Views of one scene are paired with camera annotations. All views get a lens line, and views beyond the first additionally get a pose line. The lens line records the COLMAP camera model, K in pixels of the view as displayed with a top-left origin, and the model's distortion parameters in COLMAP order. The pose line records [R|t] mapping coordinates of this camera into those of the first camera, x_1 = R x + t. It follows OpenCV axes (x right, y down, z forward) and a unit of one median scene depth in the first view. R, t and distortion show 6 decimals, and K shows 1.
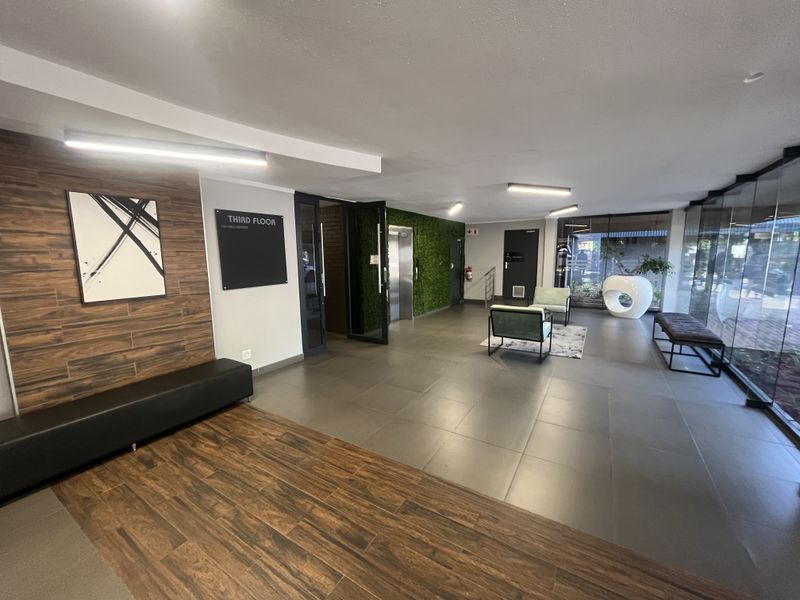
lens RADIAL K [[324.1, 0, 399.1], [0, 324.1, 301.1], [0, 0, 1]] dist [0.002455, -0.000028]
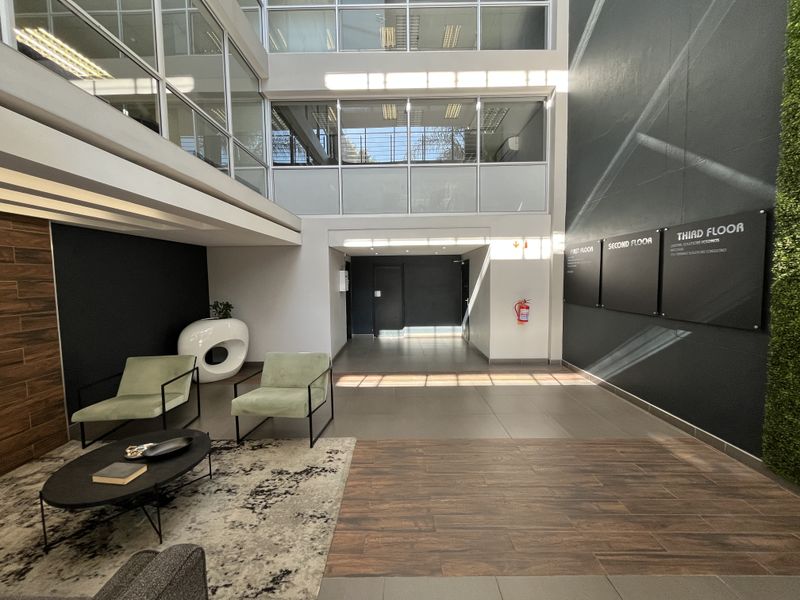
lens RADIAL K [[324.1, 0, 397.9], [0, 324.1, 299.4], [0, 0, 1]] dist [0.002455, -0.000028]
pose [[-0.851795, 0.063680, -0.519991, 0.629774], [-0.044262, 0.980287, 0.192555, -0.227116], [0.522002, 0.187034, -0.832185, 1.401315]]
